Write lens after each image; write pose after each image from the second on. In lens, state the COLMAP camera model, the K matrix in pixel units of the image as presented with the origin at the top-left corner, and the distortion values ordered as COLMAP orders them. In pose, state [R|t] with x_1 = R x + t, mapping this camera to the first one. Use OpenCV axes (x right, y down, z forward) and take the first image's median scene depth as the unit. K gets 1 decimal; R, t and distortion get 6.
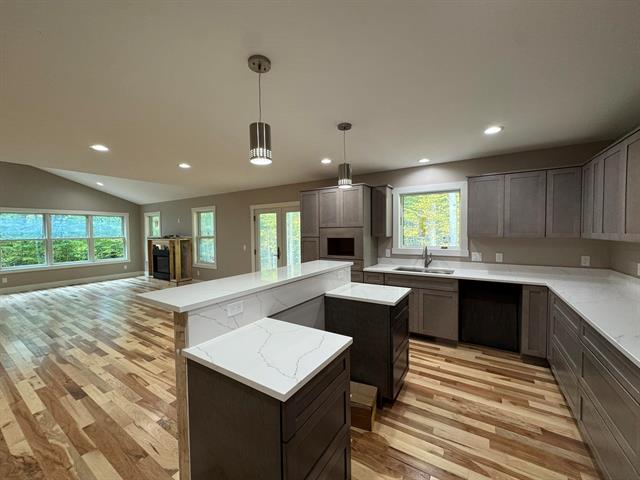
lens RADIAL K [[255.4, 0, 320.0], [0, 255.4, 240.0], [0, 0, 1]] dist [-0.000331, -0.000002]
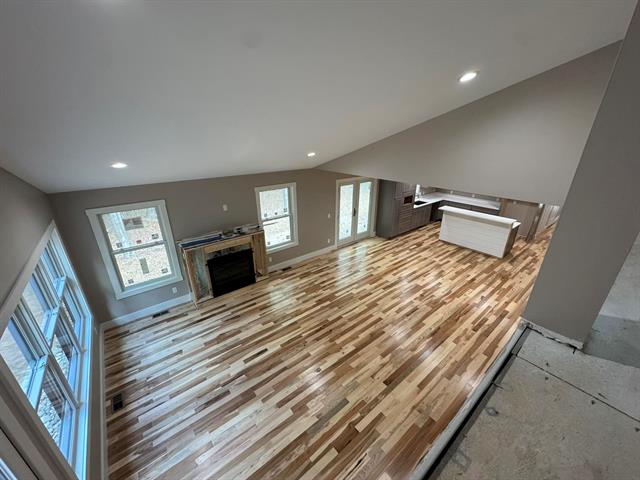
lens RADIAL K [[254.7, 0, 317.6], [0, 254.7, 236.0], [0, 0, 1]] dist [-0.000940, 0.000120]
pose [[0.322052, -0.335417, 0.885312, -1.368128], [0.032804, 0.938526, 0.343645, -0.286962], [-0.946154, -0.081630, 0.313257, 0.655363]]
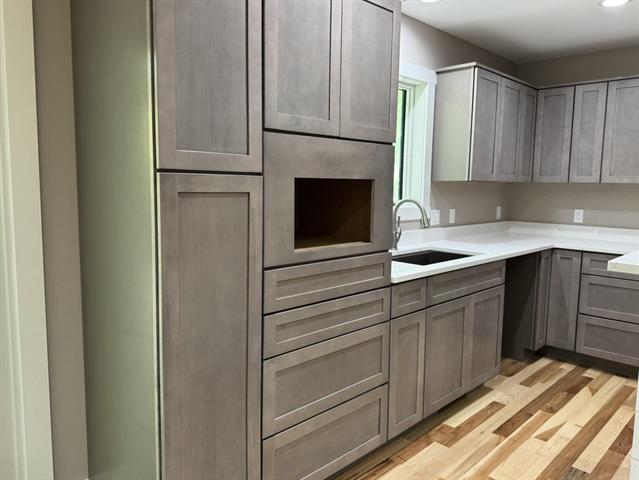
lens RADIAL K [[478.0, 0, 326.1], [0, 478.0, 237.1], [0, 0, 1]] dist [0.082237, -0.111972]
pose [[0.197539, -0.097038, 0.975480, -0.253935], [0.016288, 0.995276, 0.095709, 0.002339], [-0.980160, -0.003017, 0.198187, 0.582270]]
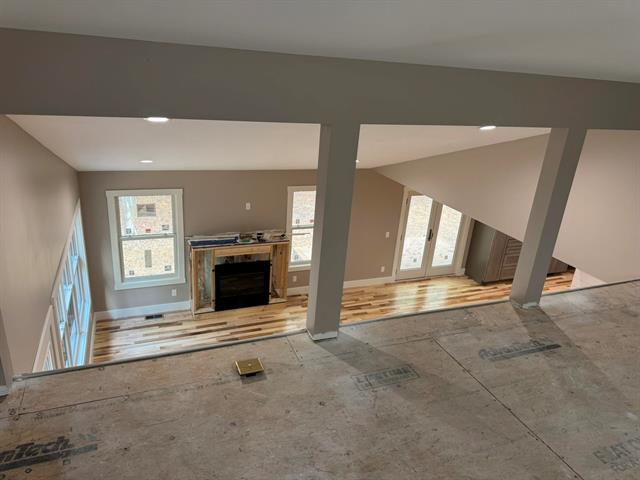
lens RADIAL K [[453.9, 0, 329.7], [0, 453.9, 229.5], [0, 0, 1]] dist [0.055554, -0.003257]
pose [[0.554812, -0.228898, 0.799868, -1.572637], [-0.064980, 0.946549, 0.315946, -0.442519], [-0.829434, -0.227266, 0.510283, 0.382906]]
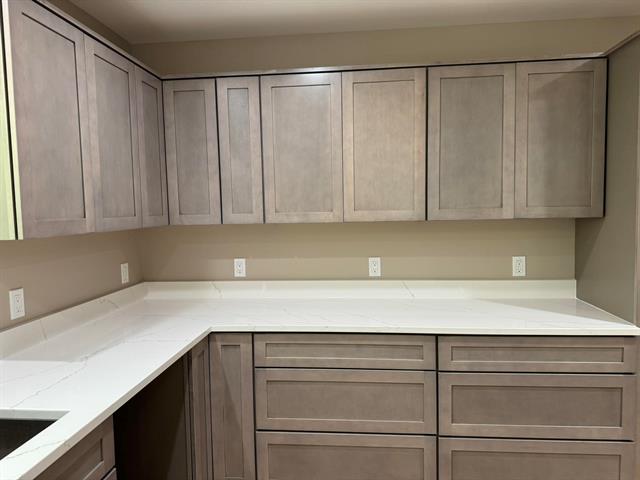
lens RADIAL K [[478.7, 0, 326.6], [0, 478.7, 237.1], [0, 0, 1]] dist [0.082237, -0.111972]
pose [[-0.458950, -0.036559, 0.887710, 0.013882], [0.056696, 0.995911, 0.070327, -0.015062], [-0.886651, 0.082606, -0.455001, 0.509715]]
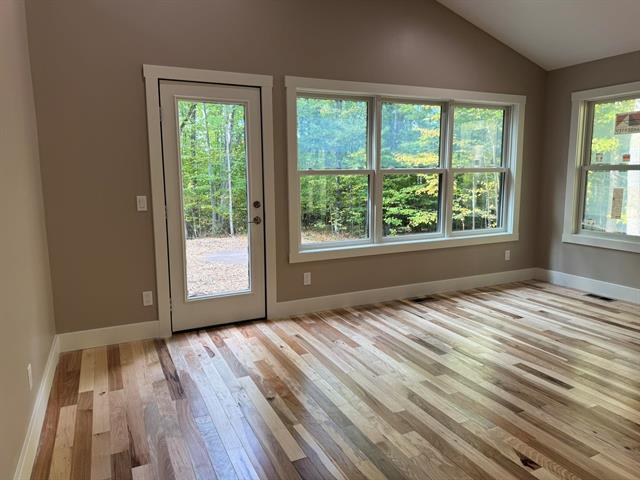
lens RADIAL K [[453.9, 0, 329.7], [0, 453.9, 229.5], [0, 0, 1]] dist [0.055554, -0.003257]
pose [[0.861080, 0.076412, -0.502695, -0.909872], [-0.024135, 0.993671, 0.109702, 0.012575], [0.507896, -0.082329, 0.857475, 0.467023]]
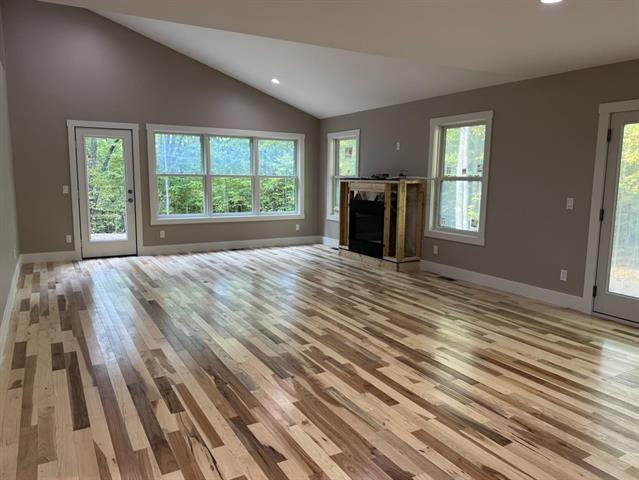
lens RADIAL K [[478.0, 0, 326.1], [0, 478.0, 237.1], [0, 0, 1]] dist [0.082237, -0.111972]
pose [[0.890243, 0.081659, -0.448107, -0.283165], [-0.039406, 0.993918, 0.102834, 0.017810], [0.453779, -0.073889, 0.888046, 0.062047]]
